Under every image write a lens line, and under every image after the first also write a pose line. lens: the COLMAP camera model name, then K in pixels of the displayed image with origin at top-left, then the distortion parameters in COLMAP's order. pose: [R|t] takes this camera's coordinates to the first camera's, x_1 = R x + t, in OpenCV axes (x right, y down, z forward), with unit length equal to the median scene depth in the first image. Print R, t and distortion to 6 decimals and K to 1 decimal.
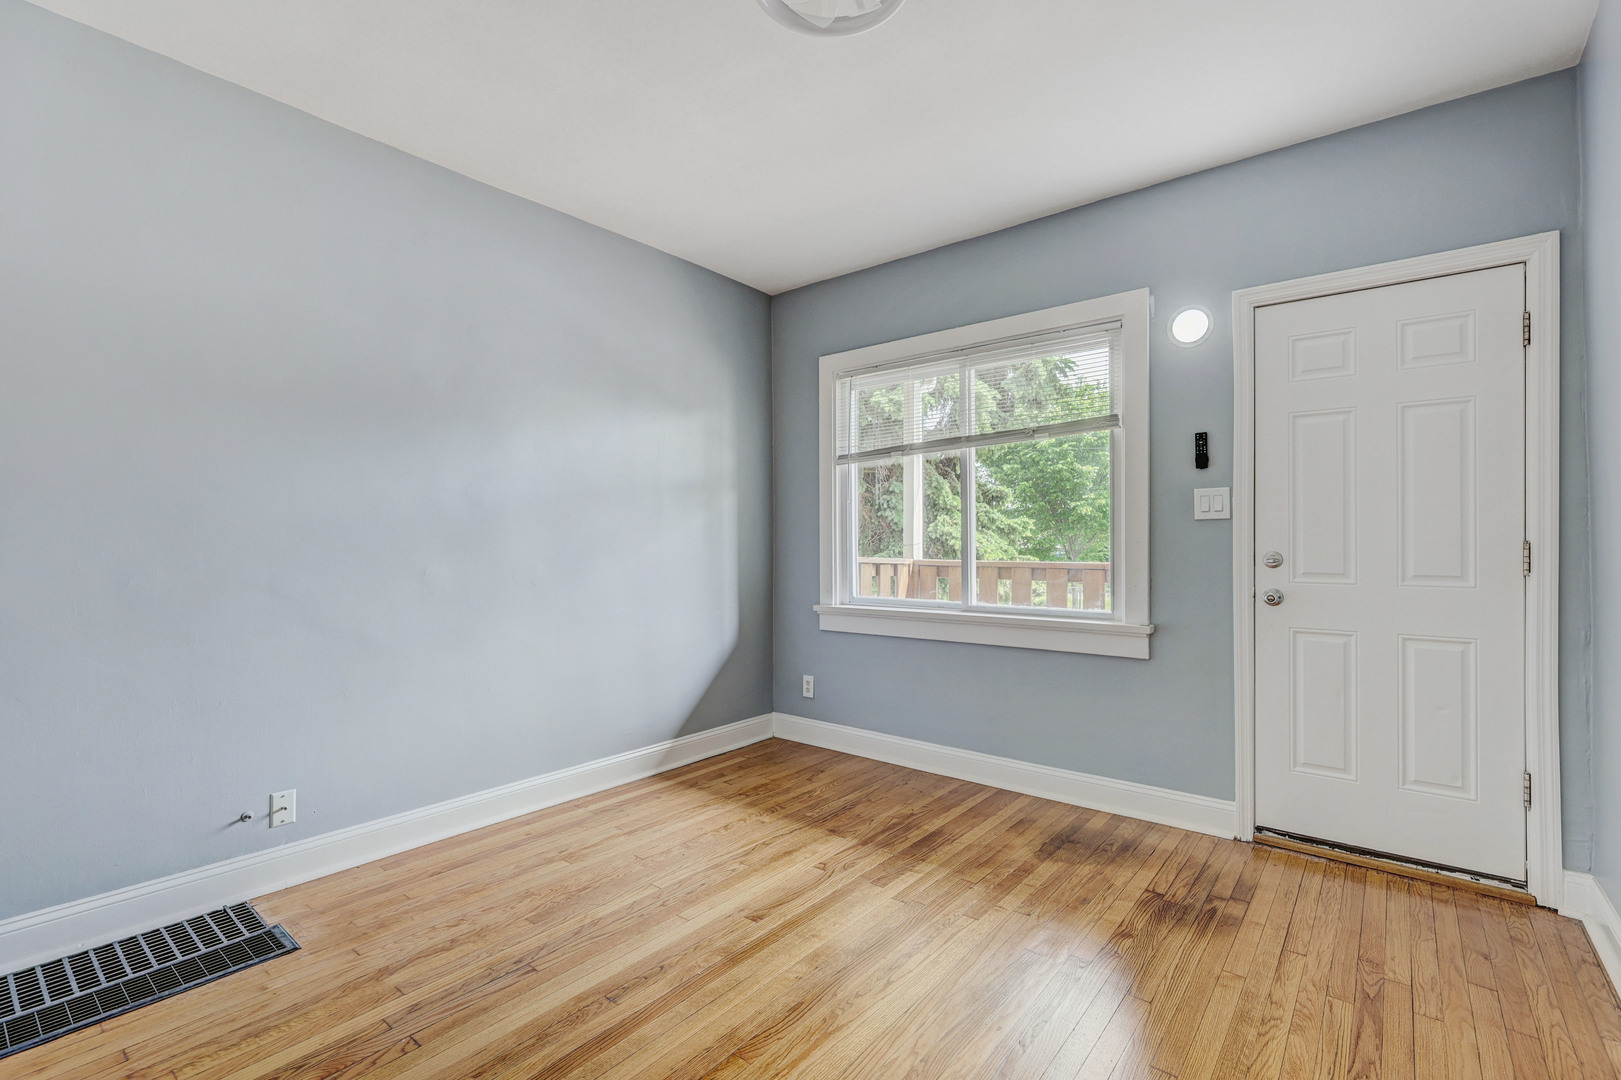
lens RADIAL K [[729.3, 0, 815.5], [0, 729.3, 536.1], [0, 0, 1]] dist [-0.000471, -0.000352]
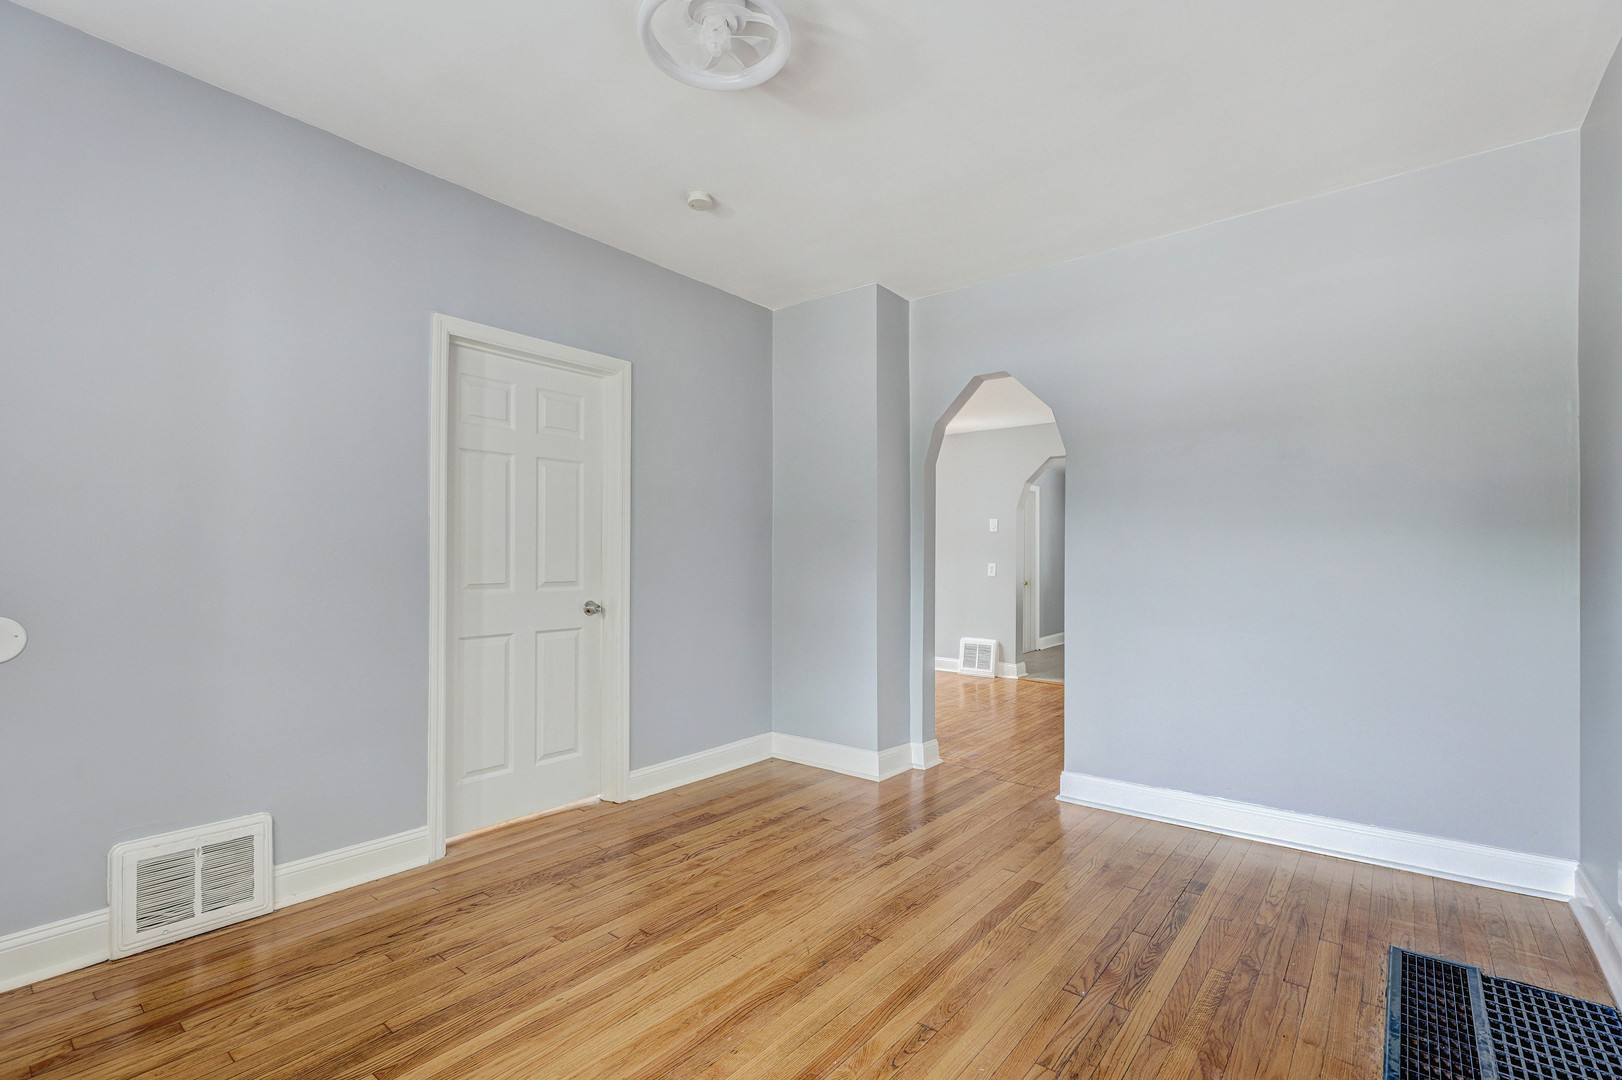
lens RADIAL K [[729.7, 0, 812.6], [0, 729.7, 545.7], [0, 0, 1]] dist [-0.000471, -0.000352]
pose [[-0.999973, -0.005989, 0.004239, -0.082331], [-0.006084, 0.999723, -0.022738, 0.007164], [-0.004101, -0.022763, -0.999732, 1.316772]]
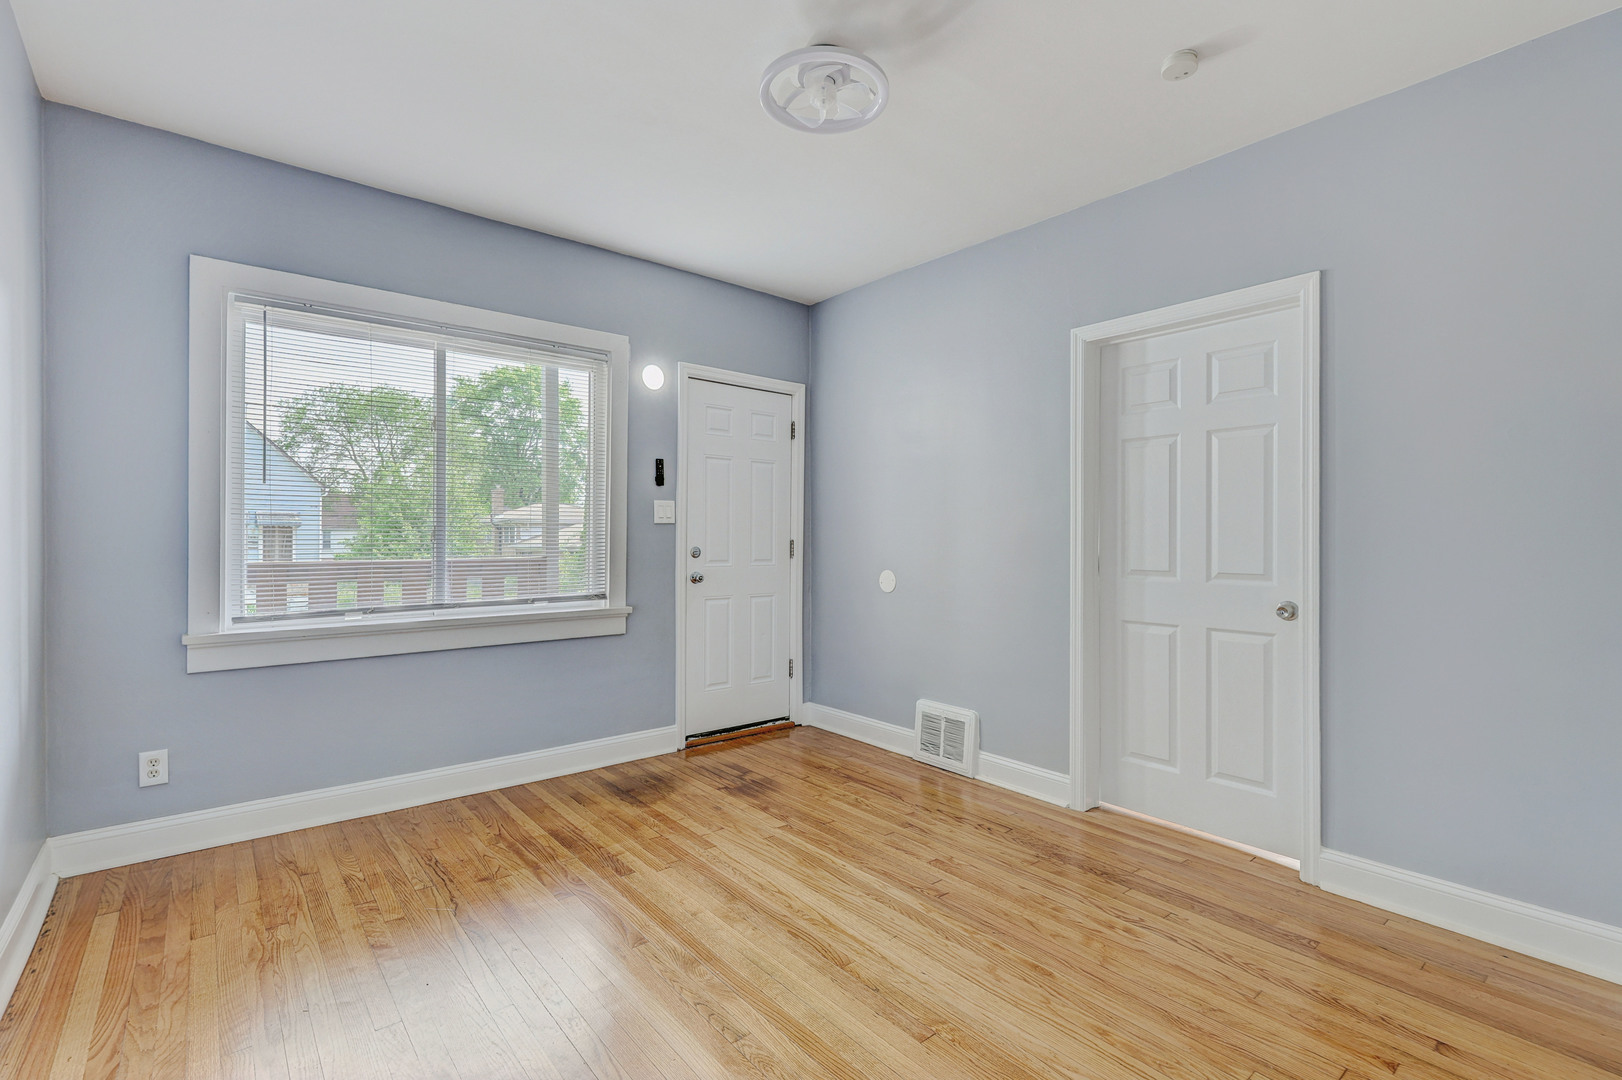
lens RADIAL K [[729.7, 0, 802.5], [0, 729.7, 538.3], [0, 0, 1]] dist [-0.000471, -0.000352]
pose [[0.201943, 0.001054, 0.979397, -0.772615], [-0.013149, 0.999912, 0.001635, -0.000779], [-0.979309, -0.013208, 0.201940, 0.490340]]
